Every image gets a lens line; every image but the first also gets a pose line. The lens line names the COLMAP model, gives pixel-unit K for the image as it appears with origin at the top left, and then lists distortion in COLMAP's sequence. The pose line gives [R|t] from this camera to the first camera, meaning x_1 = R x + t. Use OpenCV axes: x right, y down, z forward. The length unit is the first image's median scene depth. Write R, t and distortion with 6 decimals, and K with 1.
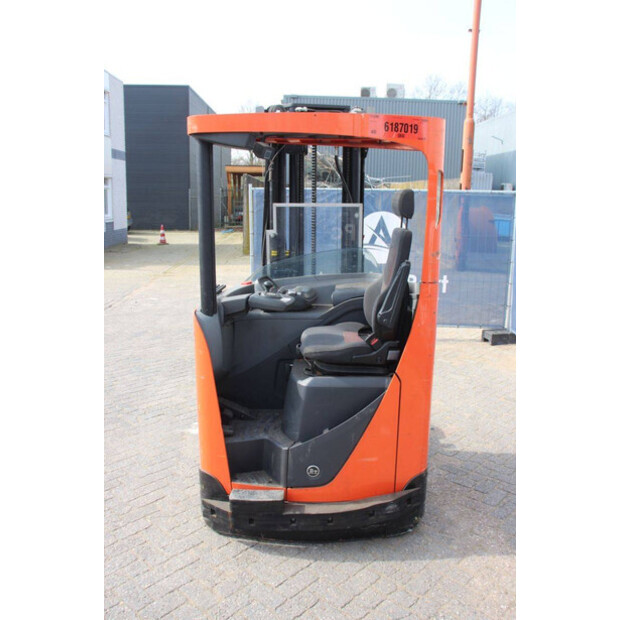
lens RADIAL K [[551.9, 0, 310.2], [0, 551.9, 311.3], [0, 0, 1]] dist [-0.074664, -0.014005]
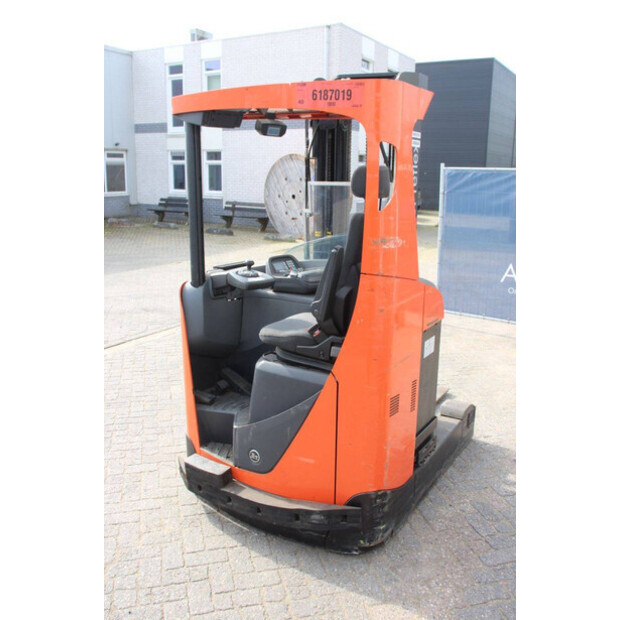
lens RADIAL K [[570.4, 0, 307.0], [0, 570.4, 308.7], [0, 0, 1]] dist [-0.070603, 0.000000]
pose [[0.841141, 0.120639, -0.527189, 0.570053], [-0.109131, 0.992612, 0.053024, -0.032373], [0.529691, 0.012932, 0.848092, 0.182417]]
